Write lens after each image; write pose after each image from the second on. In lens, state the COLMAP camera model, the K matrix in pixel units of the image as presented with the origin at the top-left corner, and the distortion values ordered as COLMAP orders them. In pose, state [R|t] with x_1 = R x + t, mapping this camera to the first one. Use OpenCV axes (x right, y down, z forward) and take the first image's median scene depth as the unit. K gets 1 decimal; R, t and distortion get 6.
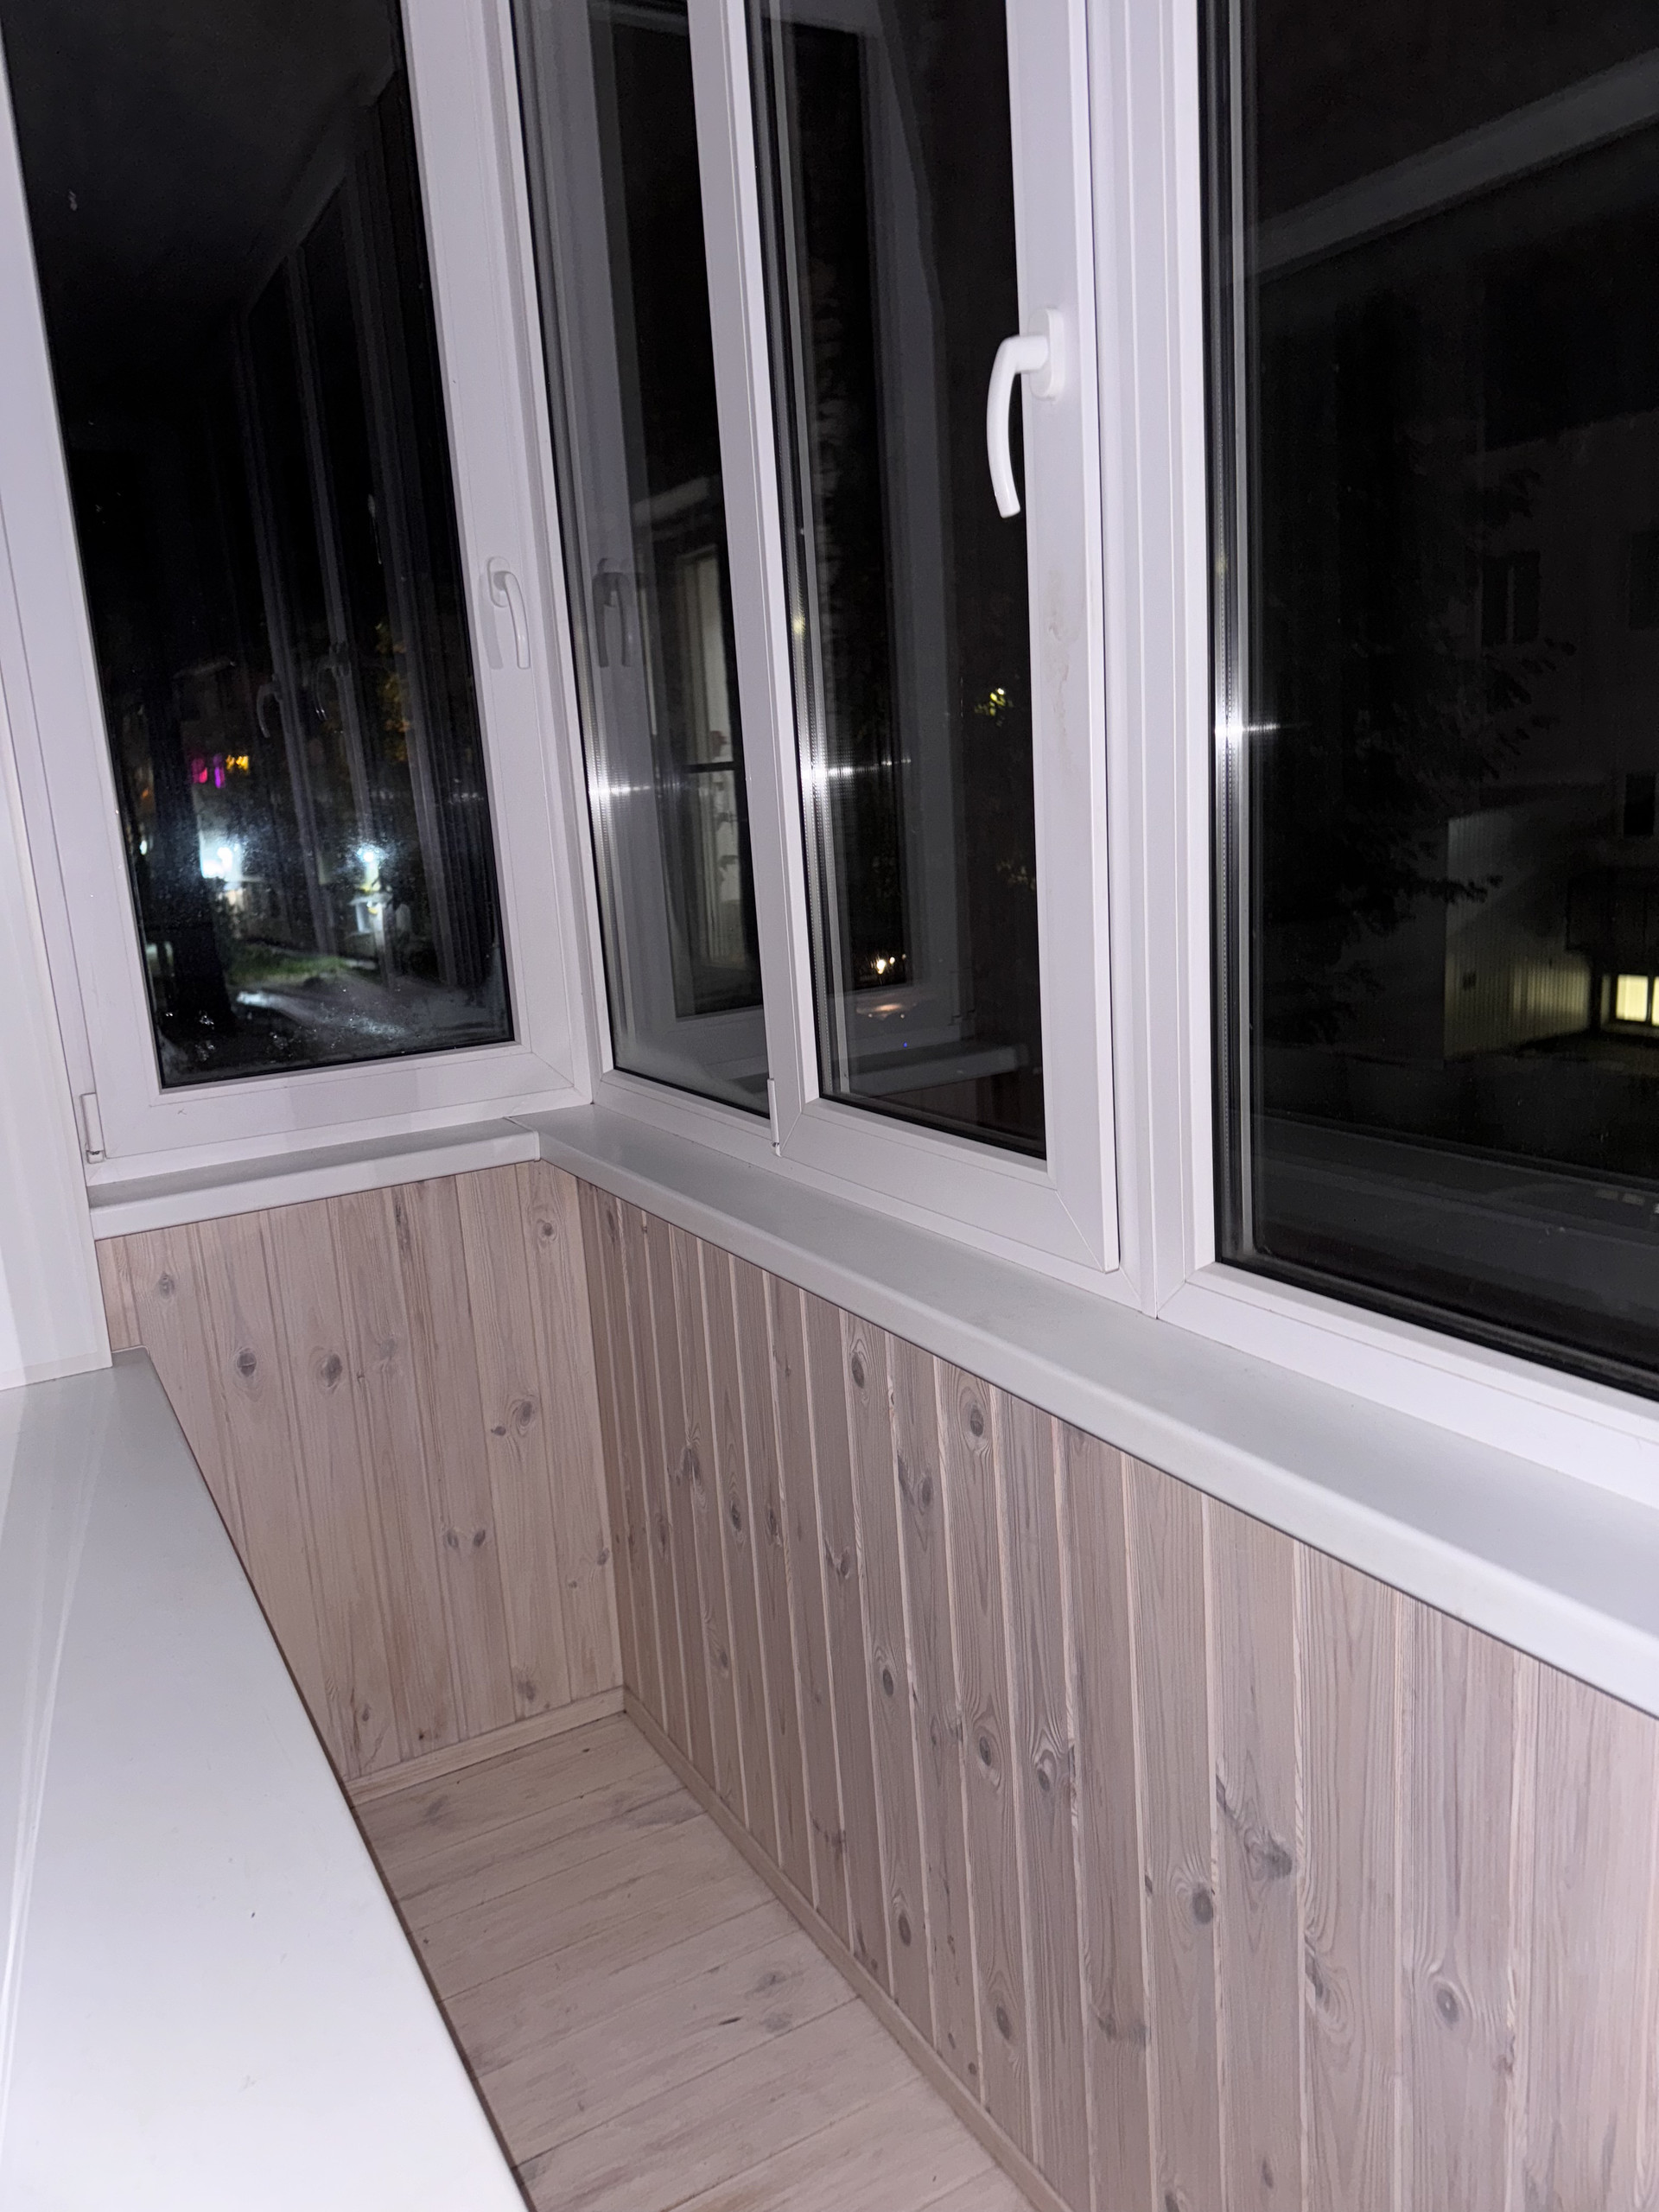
lens RADIAL K [[1569.0, 0, 815.9], [0, 1569.0, 1103.2], [0, 0, 1]] dist [0.160282, -0.237920]
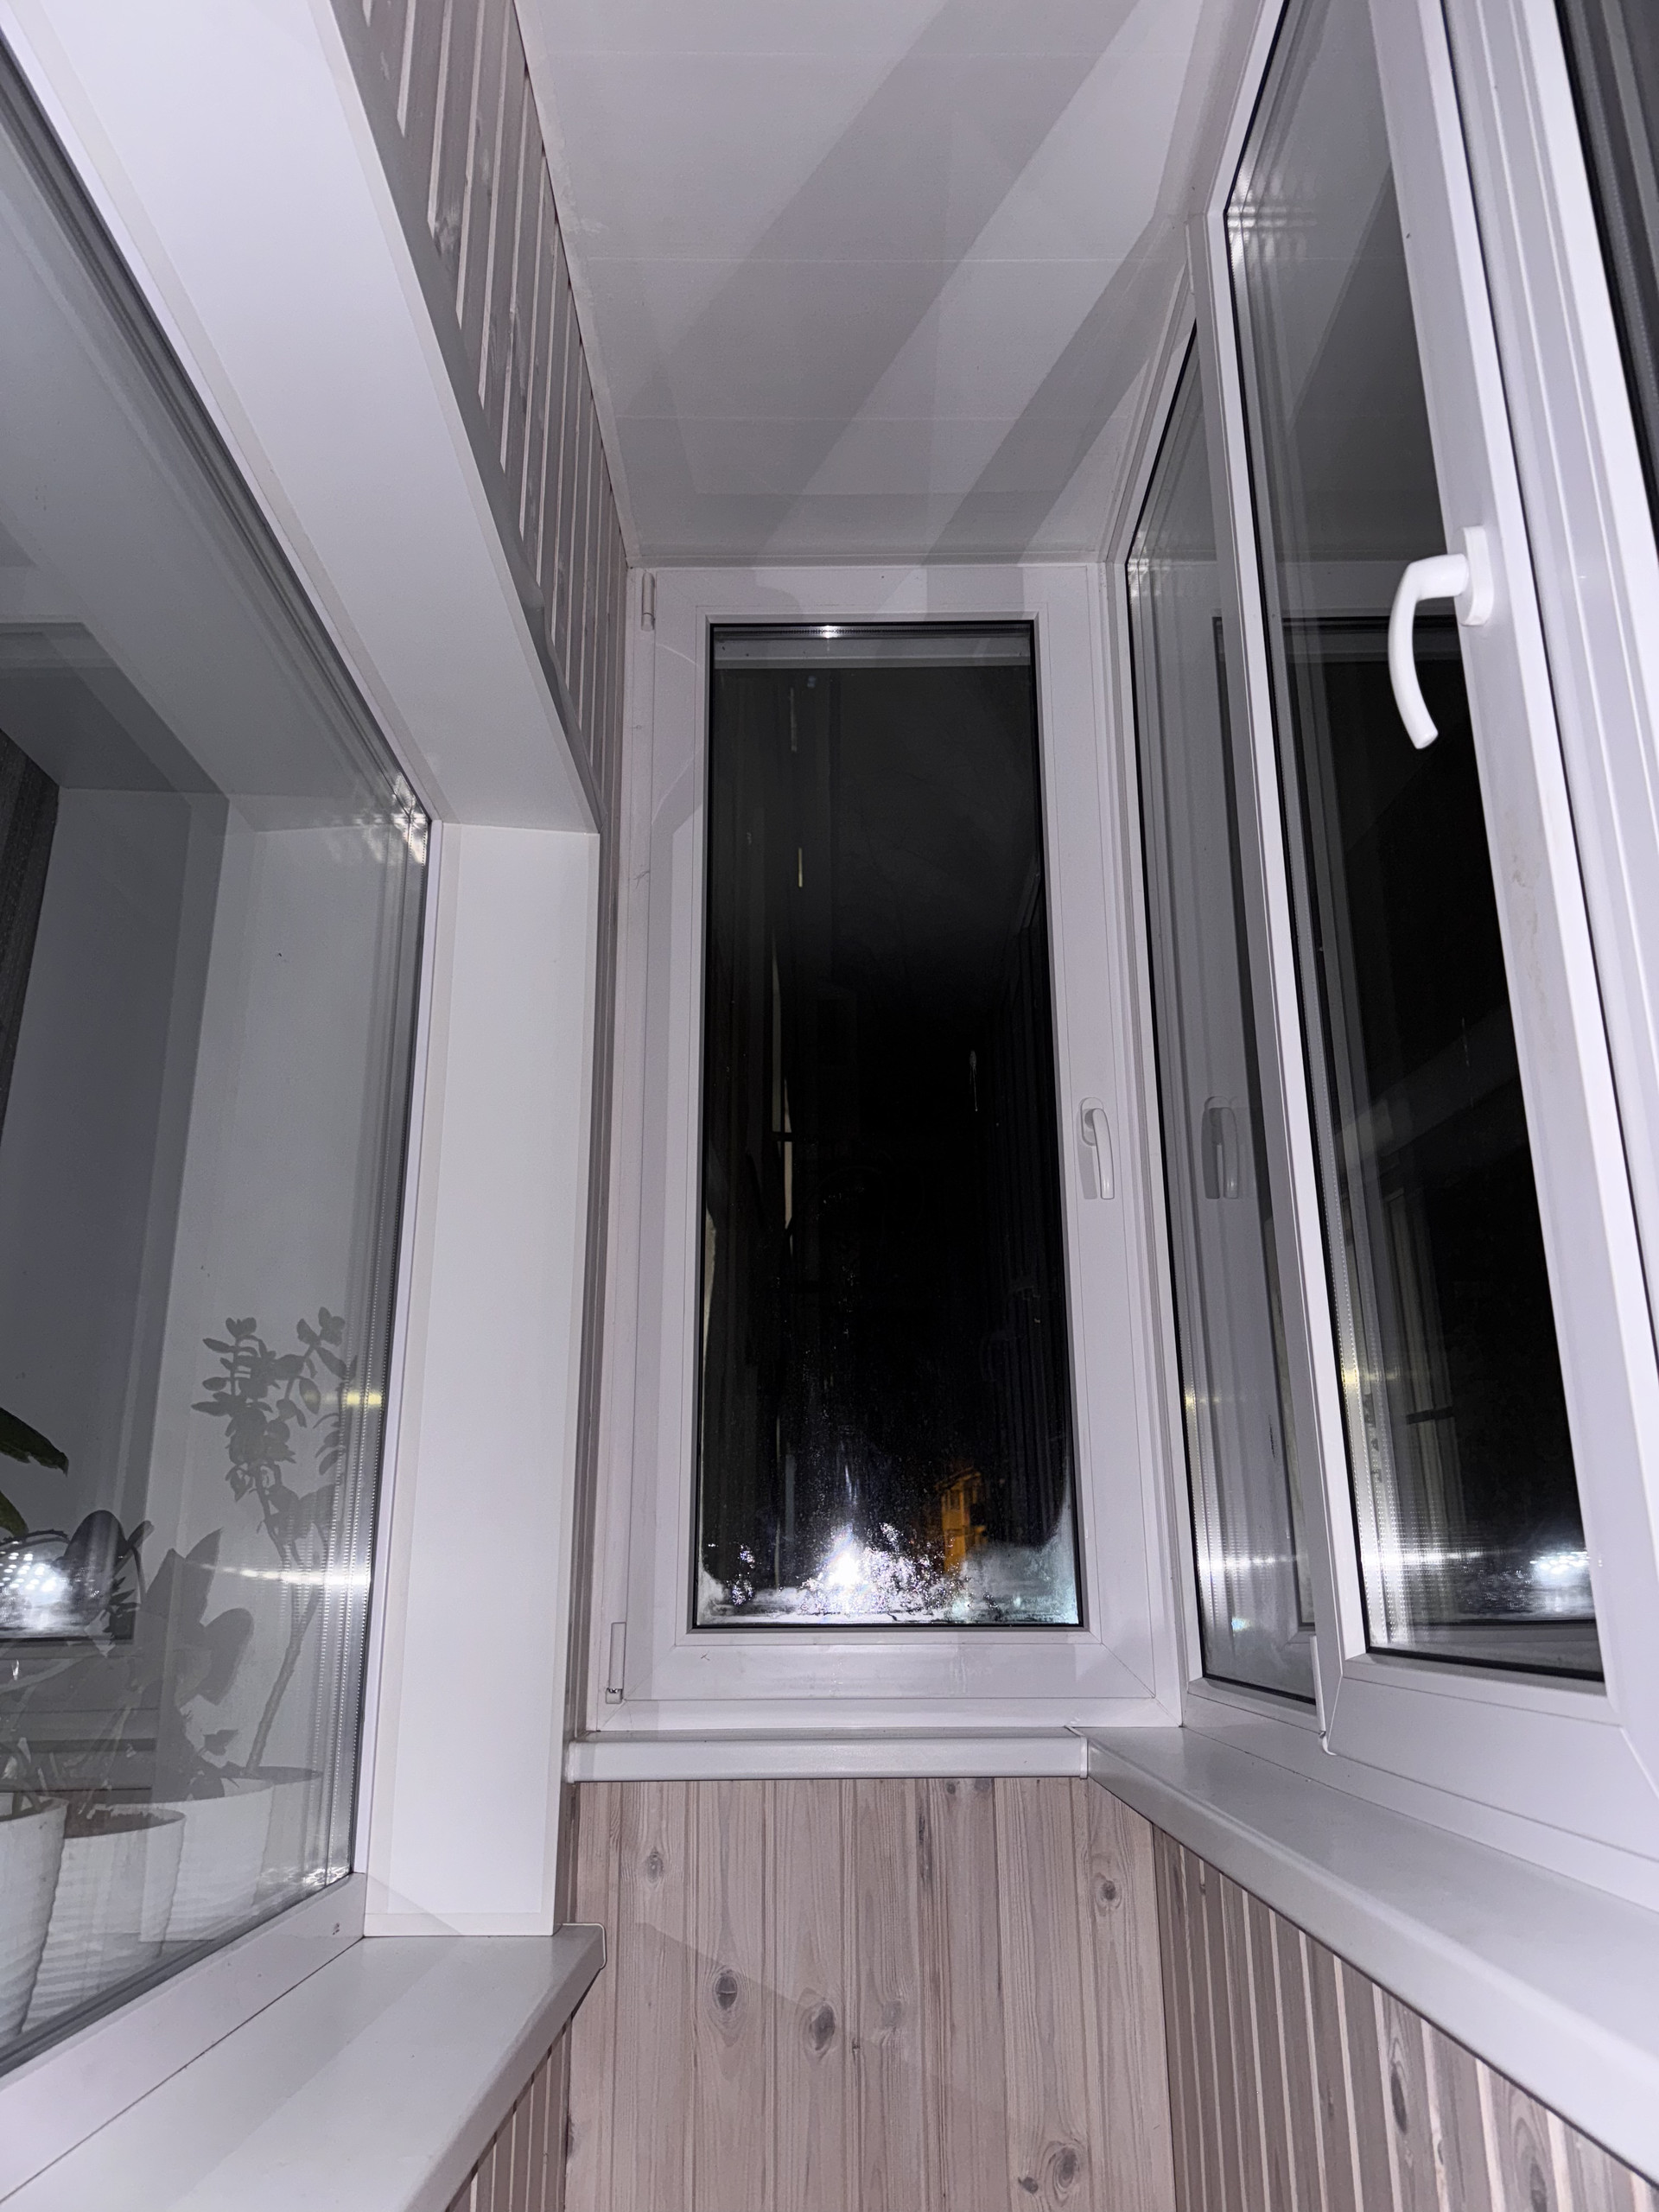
lens RADIAL K [[1567.7, 0, 814.5], [0, 1567.7, 1113.8], [0, 0, 1]] dist [0.050668, -0.061101]
pose [[0.860856, -0.091291, -0.500592, 0.131100], [-0.147715, 0.896578, -0.417527, 0.088227], [0.486936, 0.433376, 0.758339, 0.196758]]
